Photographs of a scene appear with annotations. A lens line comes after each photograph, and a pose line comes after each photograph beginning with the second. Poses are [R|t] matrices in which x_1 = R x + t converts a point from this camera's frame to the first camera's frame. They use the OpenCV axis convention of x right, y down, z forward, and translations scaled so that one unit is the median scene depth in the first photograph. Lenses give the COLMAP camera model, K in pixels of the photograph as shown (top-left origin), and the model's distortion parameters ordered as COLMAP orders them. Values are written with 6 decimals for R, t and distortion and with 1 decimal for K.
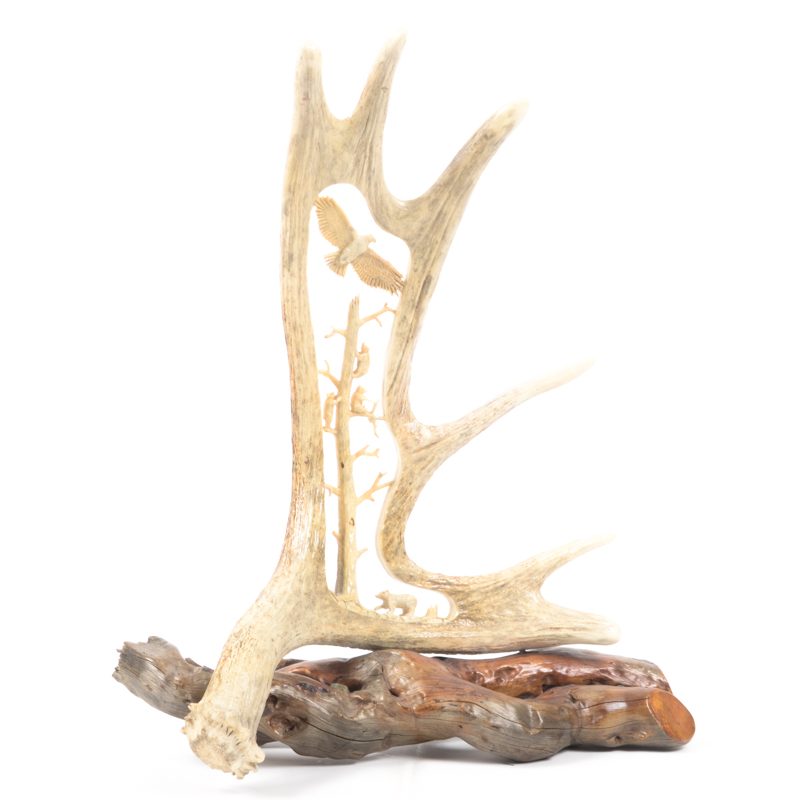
lens RADIAL K [[1728.9, 0, 404.4], [0, 1728.9, 400.9], [0, 0, 1]] dist [-0.008339, 0.000000]
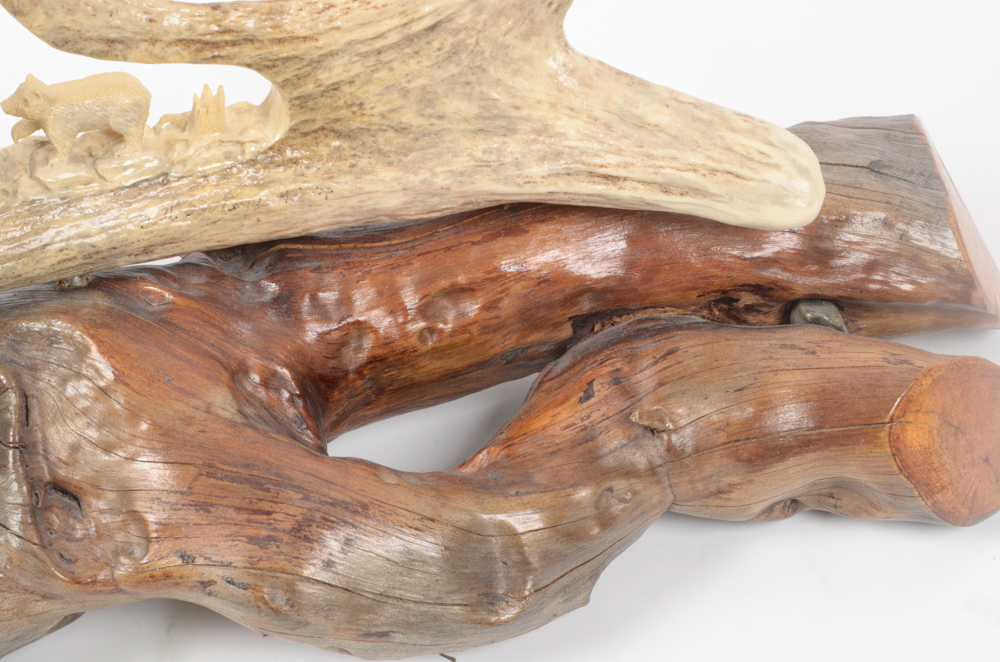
lens RADIAL K [[2338.1, 0, 496.2], [0, 2338.1, 328.4], [0, 0, 1]] dist [0.008093, 0.000000]
pose [[0.994589, 0.000540, -0.103891, 0.113718], [0.073170, 0.706260, 0.704162, -0.144005], [0.073755, -0.707953, 0.702398, 0.706768]]
